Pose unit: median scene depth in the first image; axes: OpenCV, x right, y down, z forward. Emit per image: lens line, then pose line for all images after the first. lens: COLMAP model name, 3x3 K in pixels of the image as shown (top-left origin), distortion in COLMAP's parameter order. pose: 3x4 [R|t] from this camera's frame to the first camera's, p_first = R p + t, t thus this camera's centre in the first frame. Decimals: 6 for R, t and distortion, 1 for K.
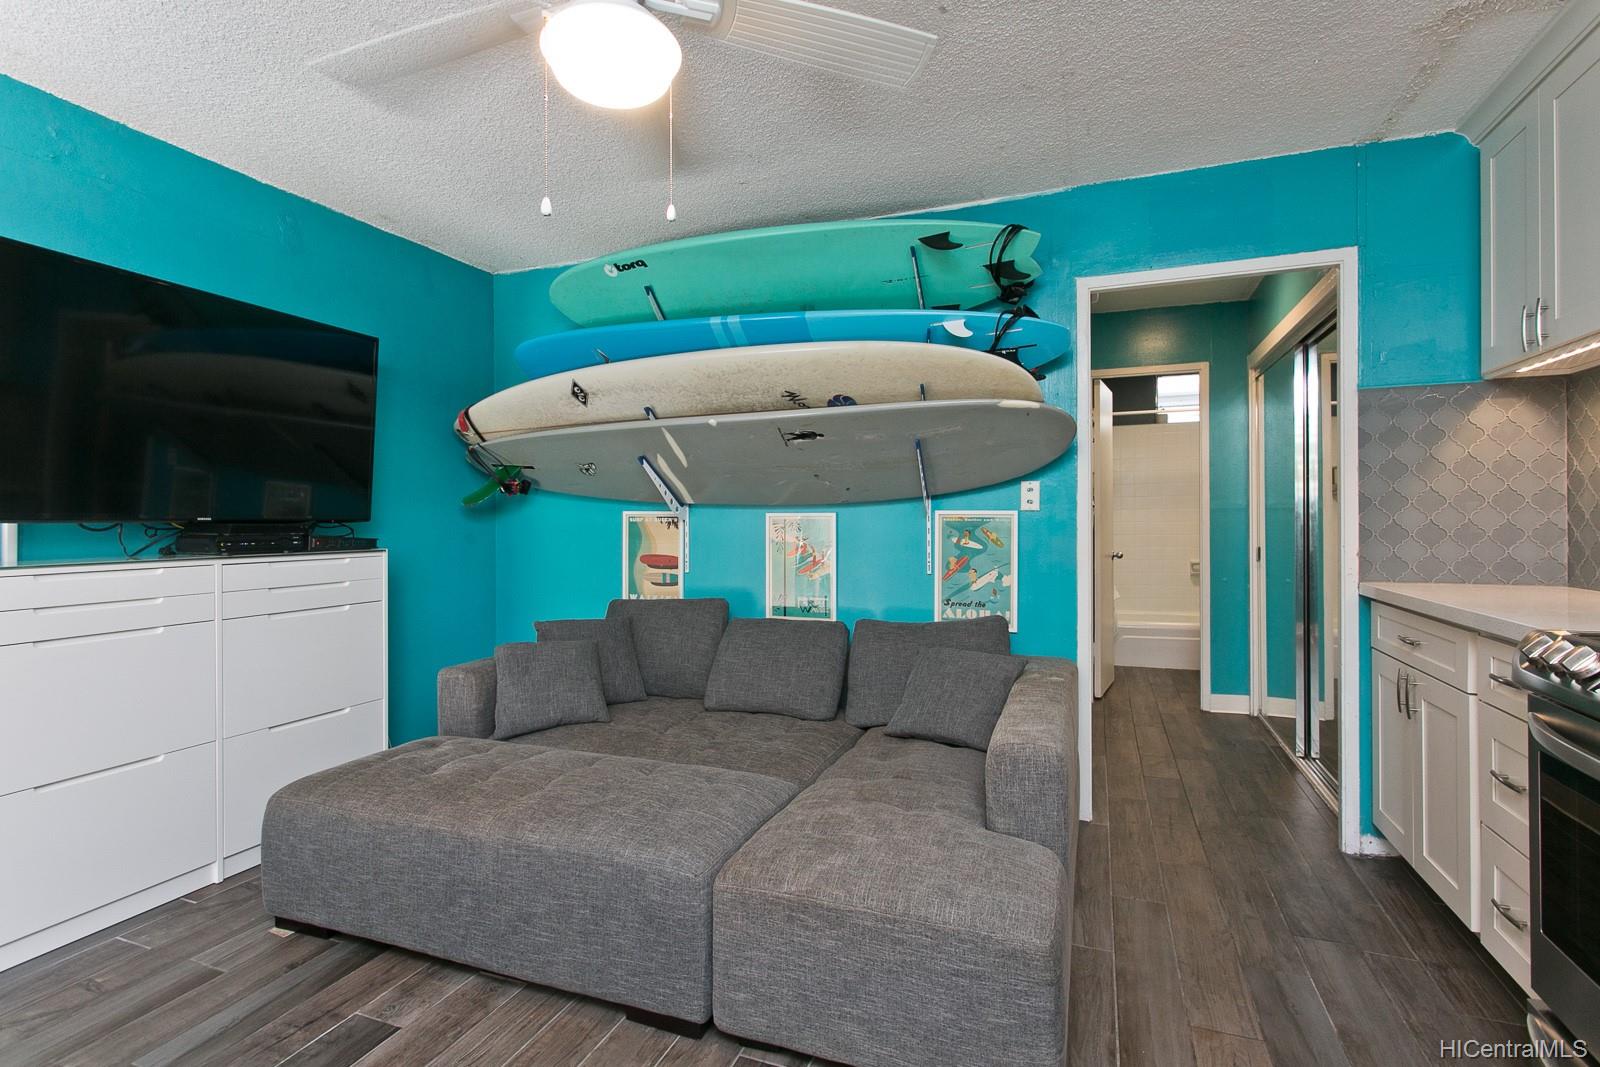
lens RADIAL K [[755.1, 0, 822.3], [0, 755.1, 491.9], [0, 0, 1]] dist [0.001427, 0.000182]
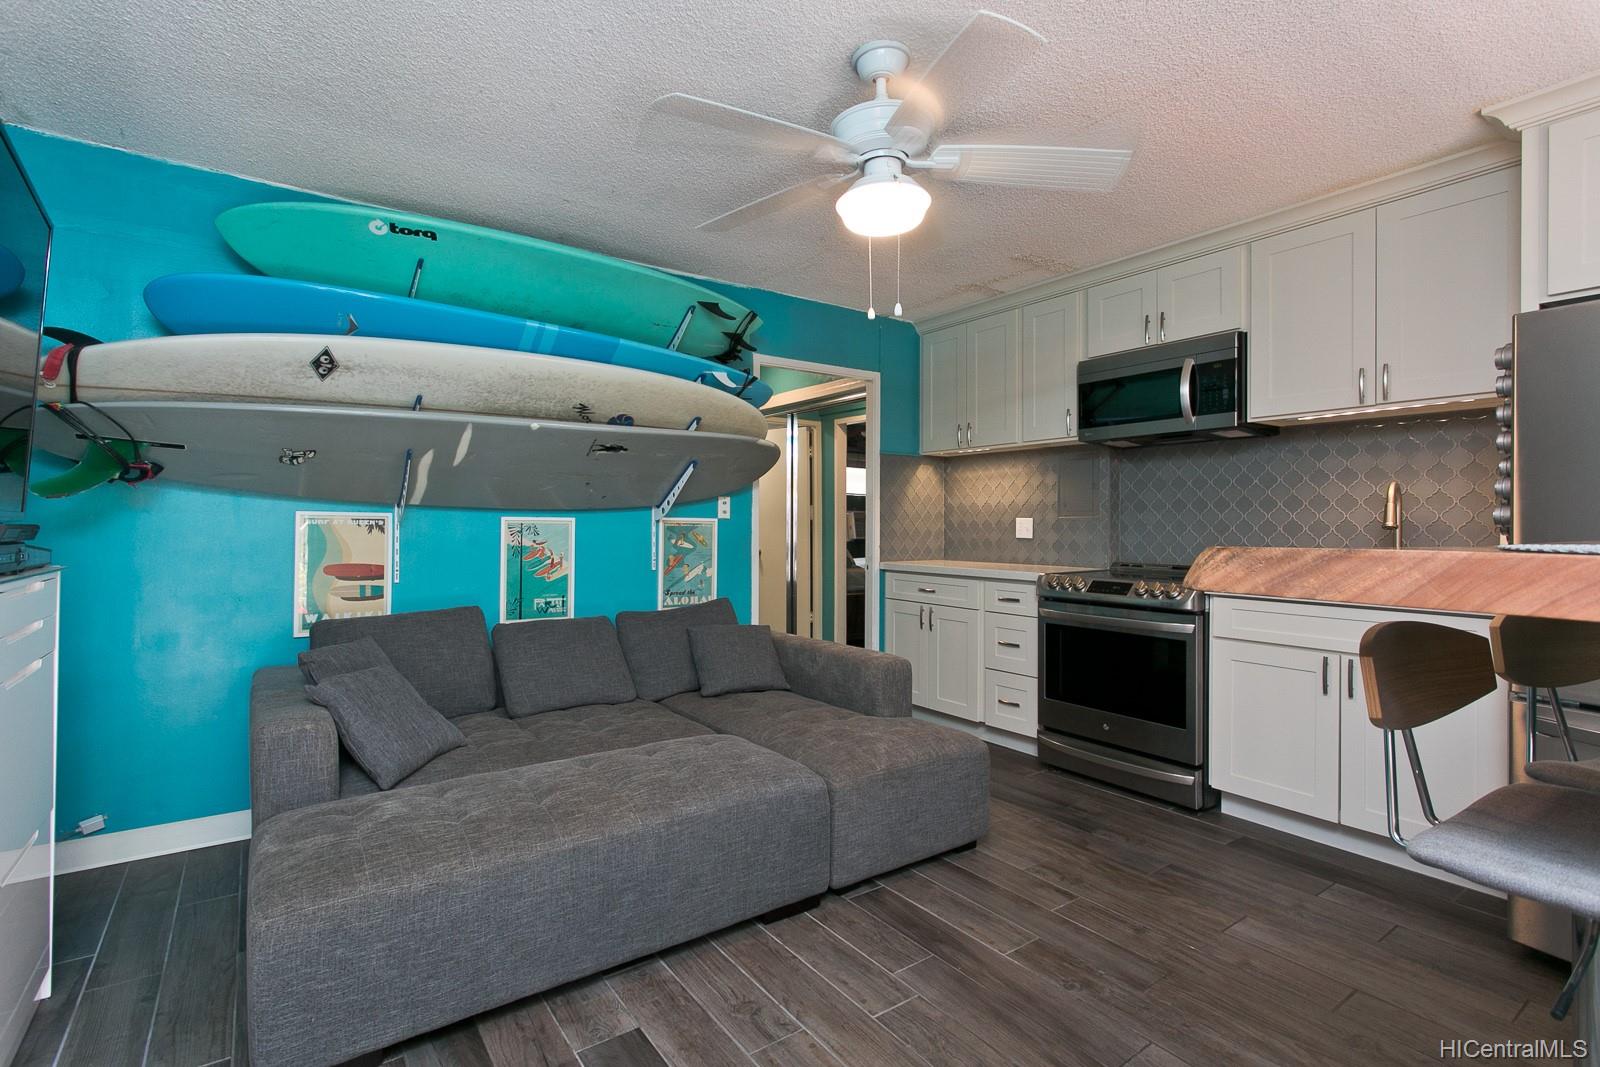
lens RADIAL K [[755.1, 0, 761.8], [0, 755.1, 488.2], [0, 0, 1]] dist [0.001427, 0.000182]
pose [[0.578112, 0.047210, 0.814590, -0.754164], [-0.036913, 0.998816, -0.031689, 0.010328], [-0.815122, -0.011749, 0.579170, 0.167825]]
